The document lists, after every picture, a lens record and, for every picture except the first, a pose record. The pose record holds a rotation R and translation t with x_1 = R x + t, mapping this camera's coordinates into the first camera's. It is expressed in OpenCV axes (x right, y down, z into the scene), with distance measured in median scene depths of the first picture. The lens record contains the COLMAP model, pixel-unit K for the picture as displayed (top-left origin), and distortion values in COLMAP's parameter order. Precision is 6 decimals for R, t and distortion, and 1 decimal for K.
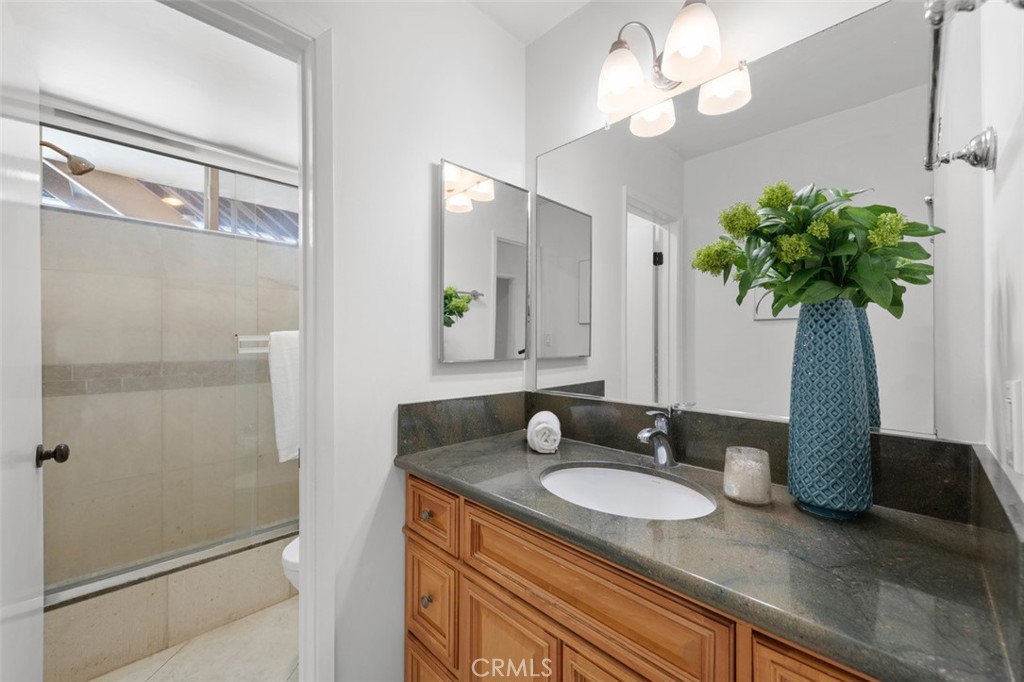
lens RADIAL K [[400.9, 0, 511.5], [0, 400.9, 341.6], [0, 0, 1]] dist [0.011096, -0.003080]
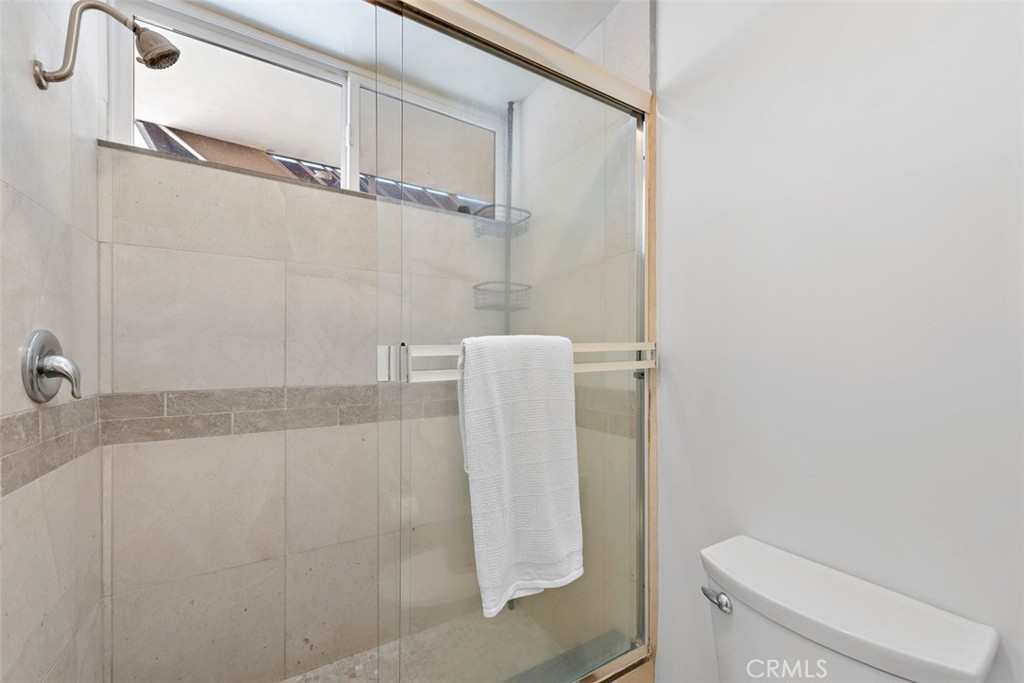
lens RADIAL K [[400.9, 0, 511.7], [0, 400.9, 350.7], [0, 0, 1]] dist [0.011096, -0.003080]
pose [[0.971537, -0.002088, -0.236879, -0.361148], [0.000467, 0.999976, -0.006897, -0.004212], [0.236888, 0.006591, 0.971515, 0.460024]]
